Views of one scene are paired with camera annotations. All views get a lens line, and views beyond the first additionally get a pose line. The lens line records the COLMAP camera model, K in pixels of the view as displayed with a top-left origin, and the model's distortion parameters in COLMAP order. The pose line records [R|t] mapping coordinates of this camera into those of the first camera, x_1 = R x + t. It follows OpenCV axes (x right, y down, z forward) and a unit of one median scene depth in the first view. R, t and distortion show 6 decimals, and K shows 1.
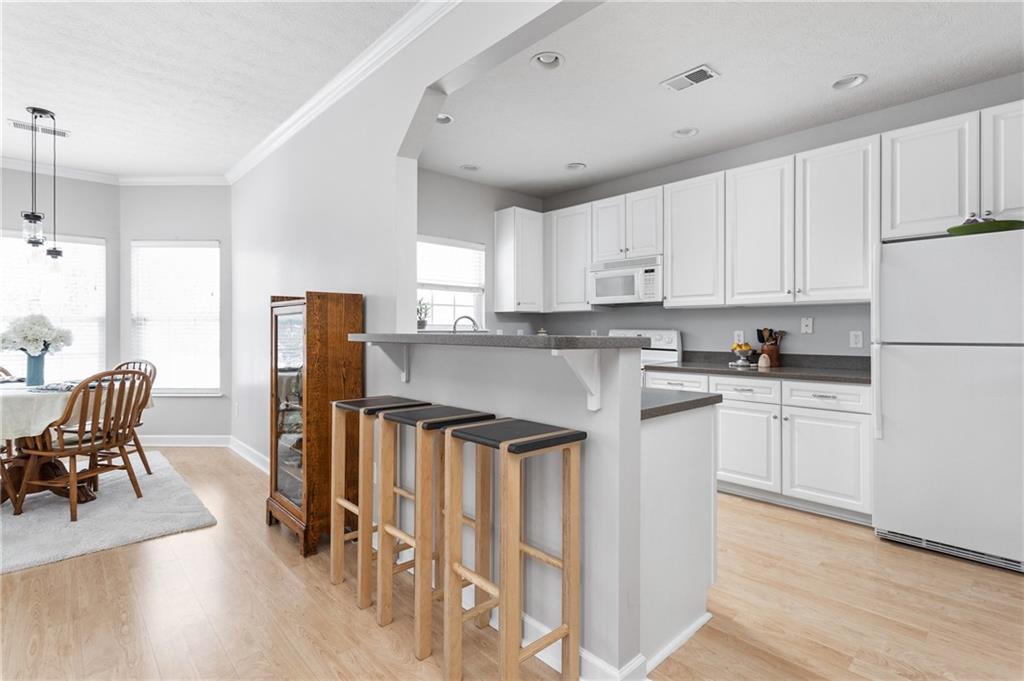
lens RADIAL K [[492.3, 0, 517.8], [0, 492.3, 328.6], [0, 0, 1]] dist [-0.001252, 0.000569]
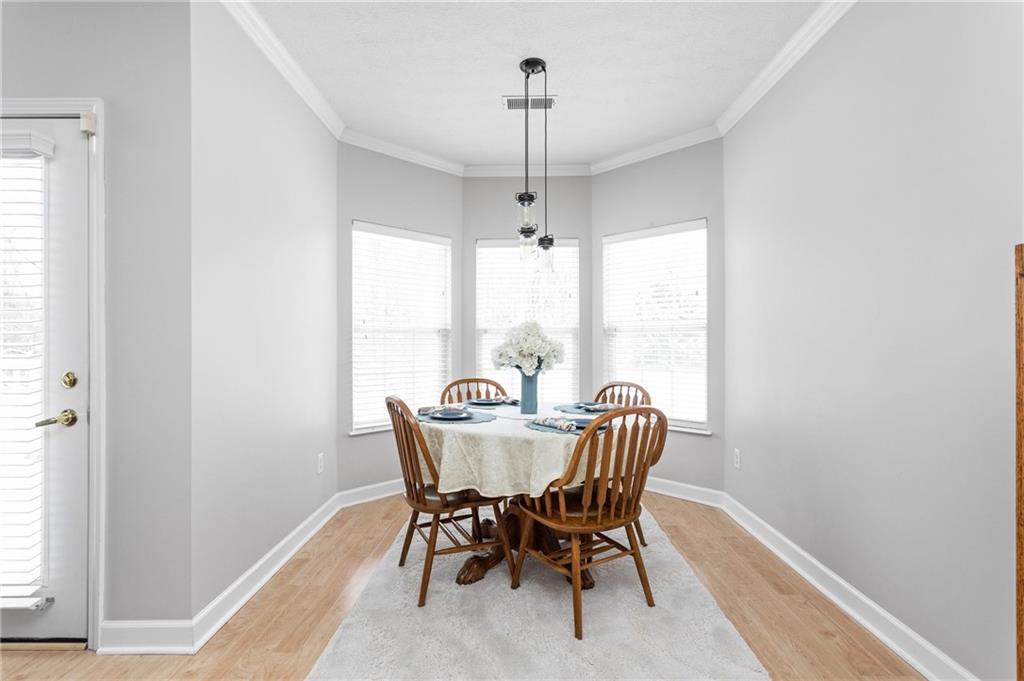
lens RADIAL K [[492.3, 0, 519.2], [0, 492.3, 338.7], [0, 0, 1]] dist [-0.001252, 0.000569]
pose [[0.724595, -0.006838, -0.689141, -0.432878], [0.002331, 0.999969, -0.007470, 0.003462], [0.689171, 0.003806, 0.724588, 0.404048]]
